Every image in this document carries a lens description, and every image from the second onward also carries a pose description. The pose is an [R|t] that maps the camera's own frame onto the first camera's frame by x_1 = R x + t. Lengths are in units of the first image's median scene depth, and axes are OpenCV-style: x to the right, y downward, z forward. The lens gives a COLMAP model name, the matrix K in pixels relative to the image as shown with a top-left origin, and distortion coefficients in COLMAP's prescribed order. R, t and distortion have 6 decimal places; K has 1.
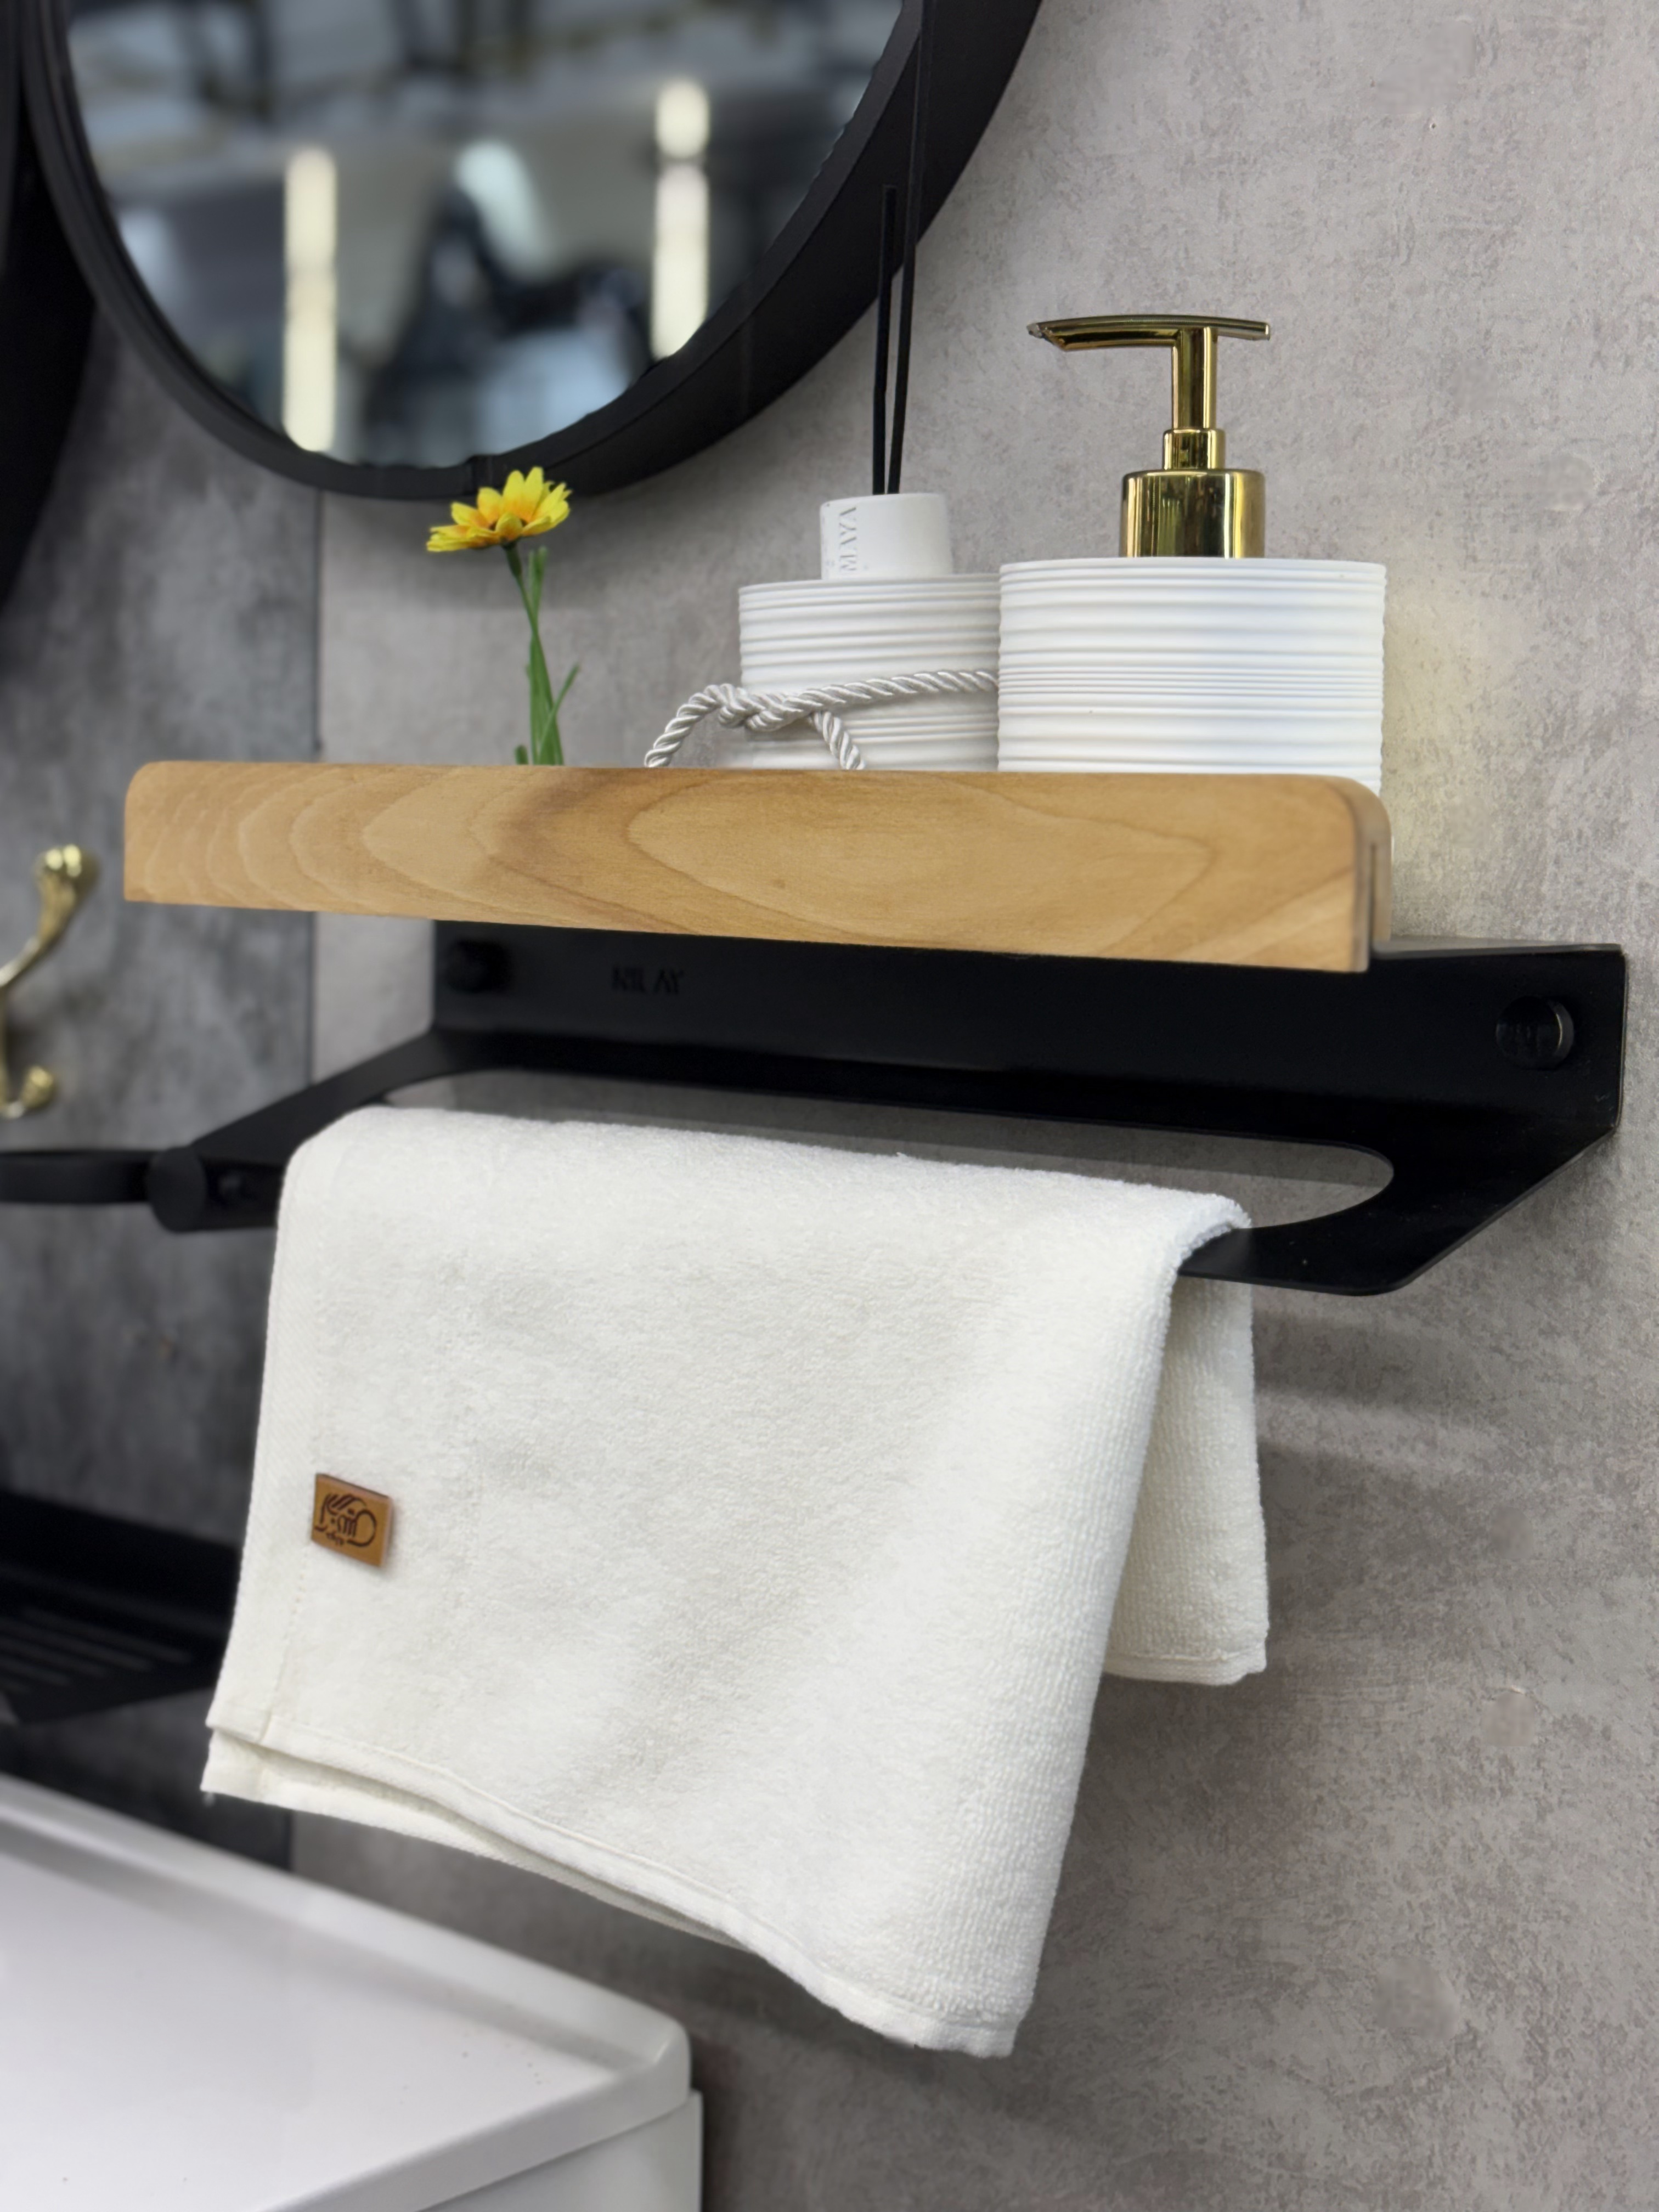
lens RADIAL K [[3434.8, 0, 778.9], [0, 3434.8, 1127.1], [0, 0, 1]] dist [0.063076, 0.000000]
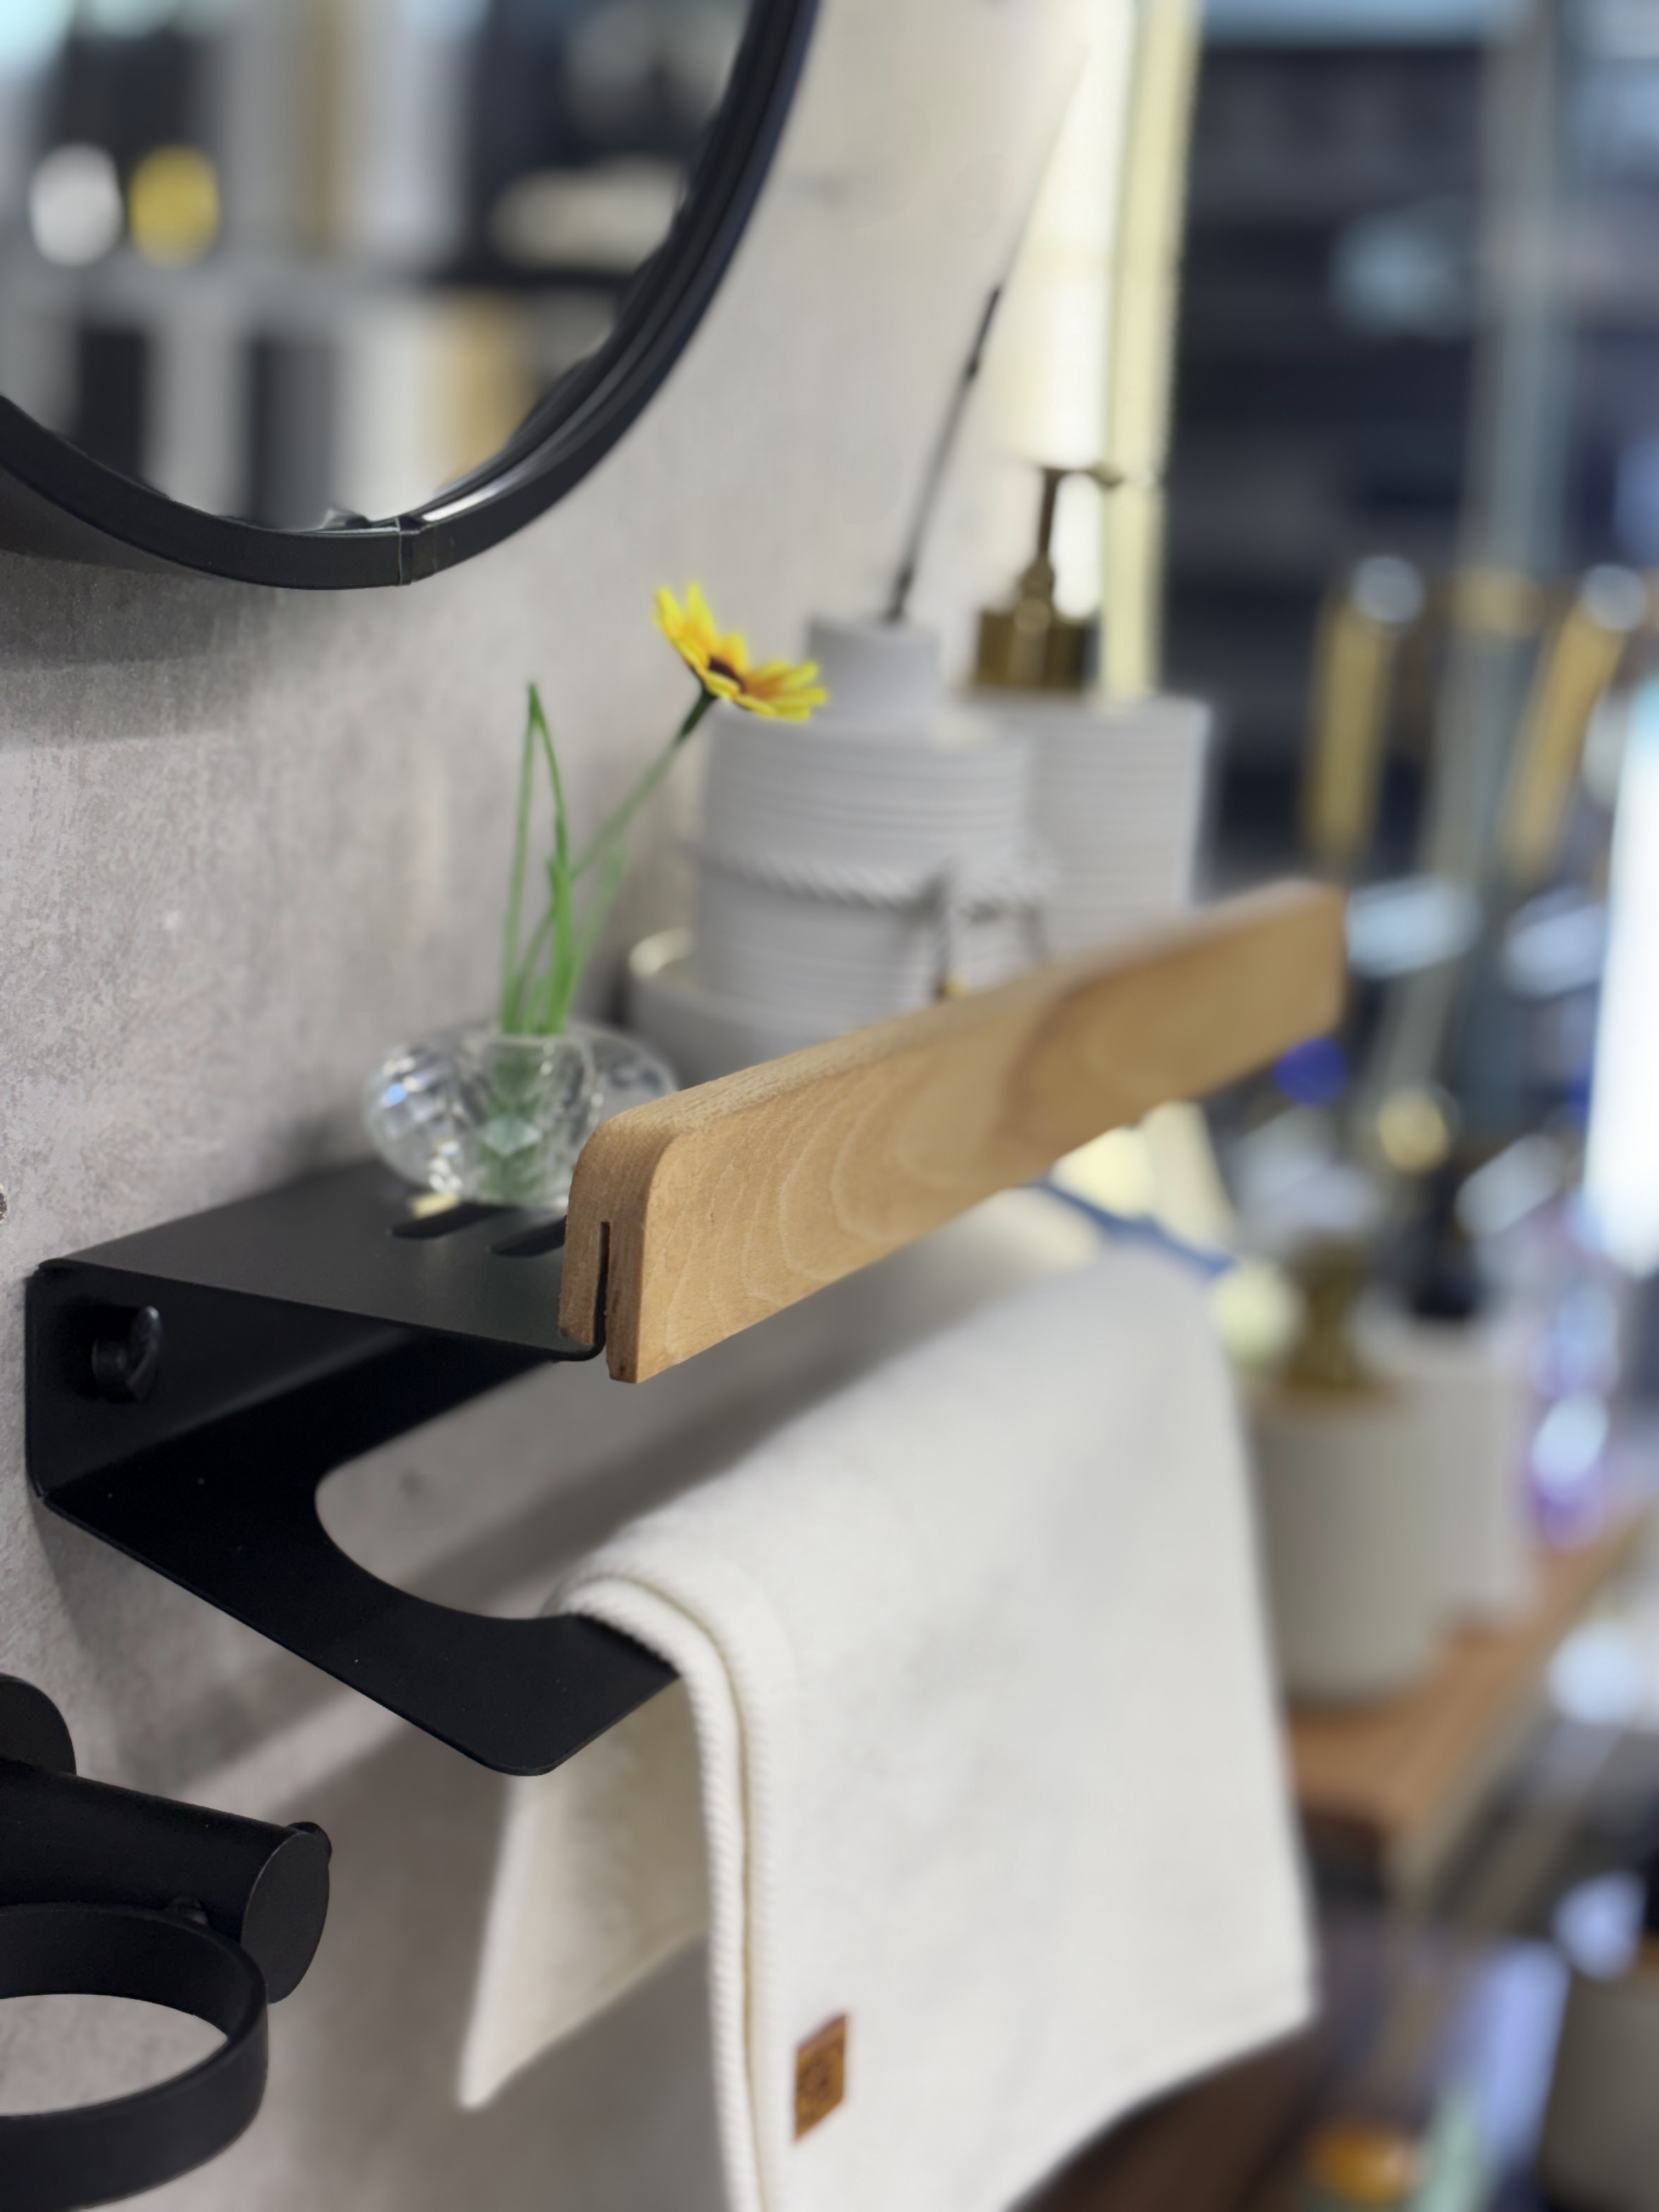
lens RADIAL K [[3434.8, 0, 850.0], [0, 3434.8, 1122.3], [0, 0, 1]] dist [0.063076, 0.000000]
pose [[-0.311384, -0.237445, 0.920141, -0.832938], [0.019012, 0.966530, 0.255849, -0.294550], [-0.950094, 0.097161, -0.296447, 1.337411]]
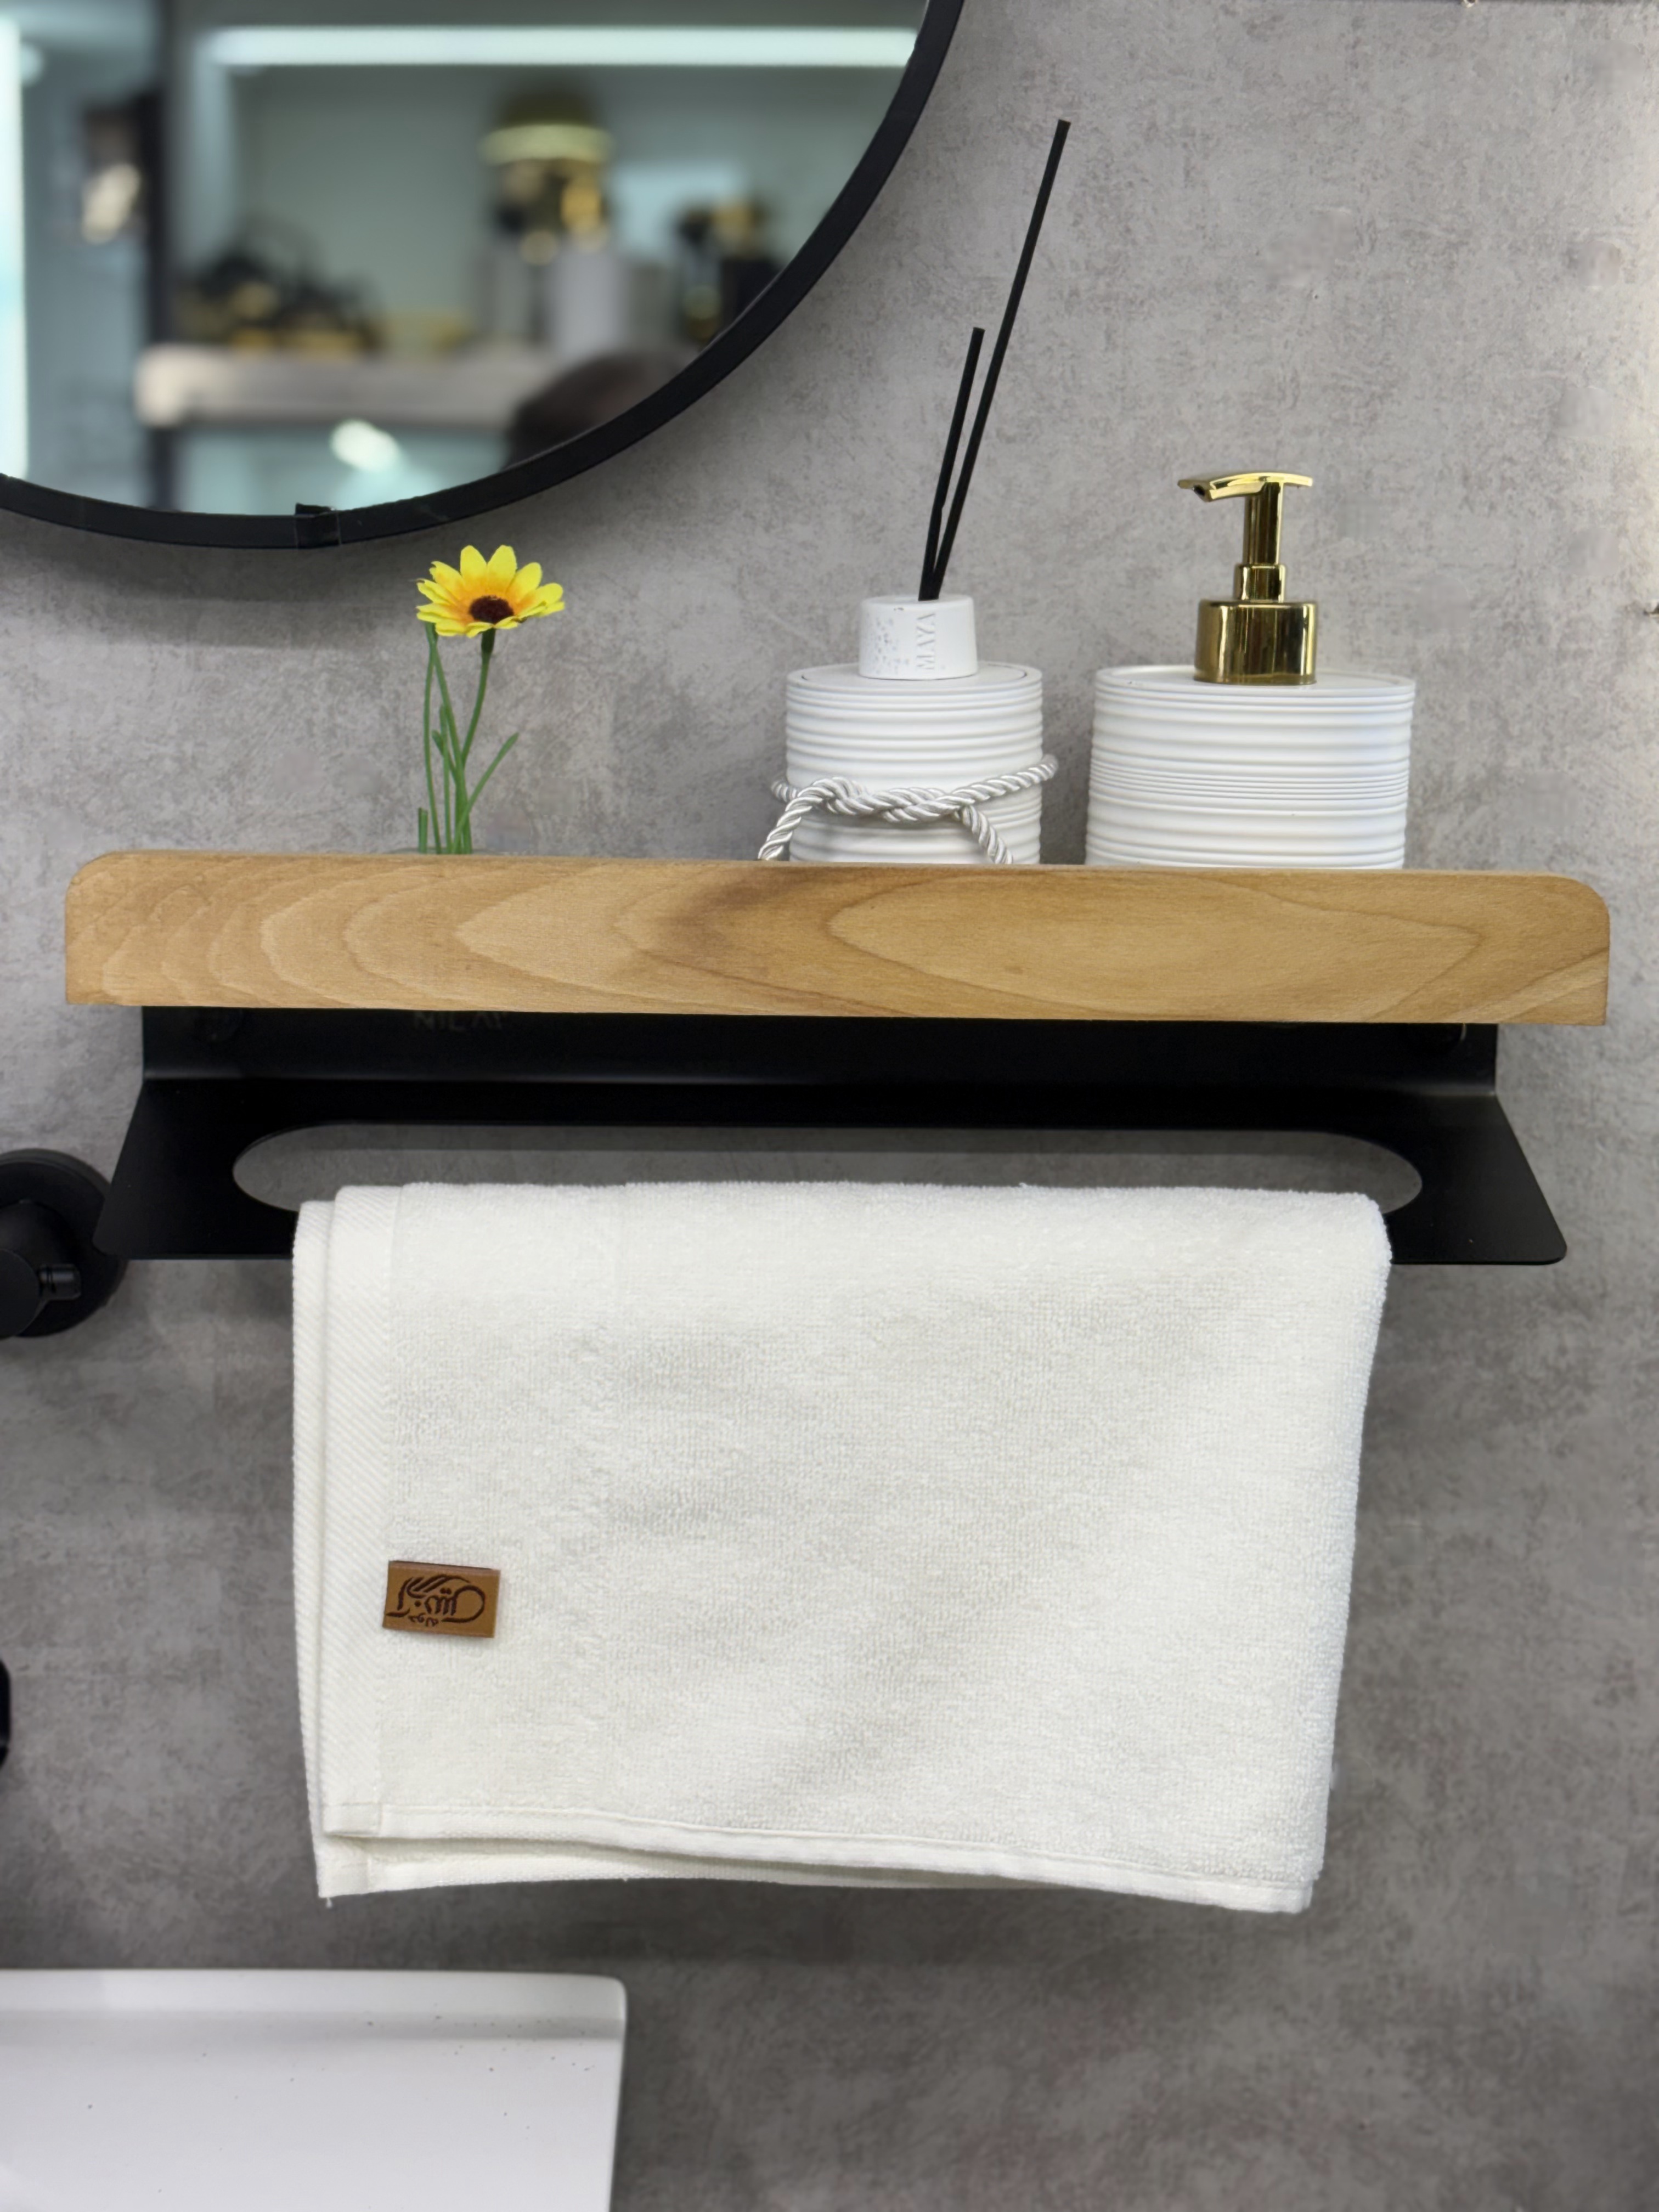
lens RADIAL K [[3434.8, 0, 835.8], [0, 3434.8, 1144.3], [0, 0, 1]] dist [0.063076, 0.000000]
pose [[0.713178, -0.136951, 0.687475, -0.812384], [0.060163, 0.989069, 0.134618, -0.166874], [-0.698396, -0.054646, 0.713622, 0.227634]]
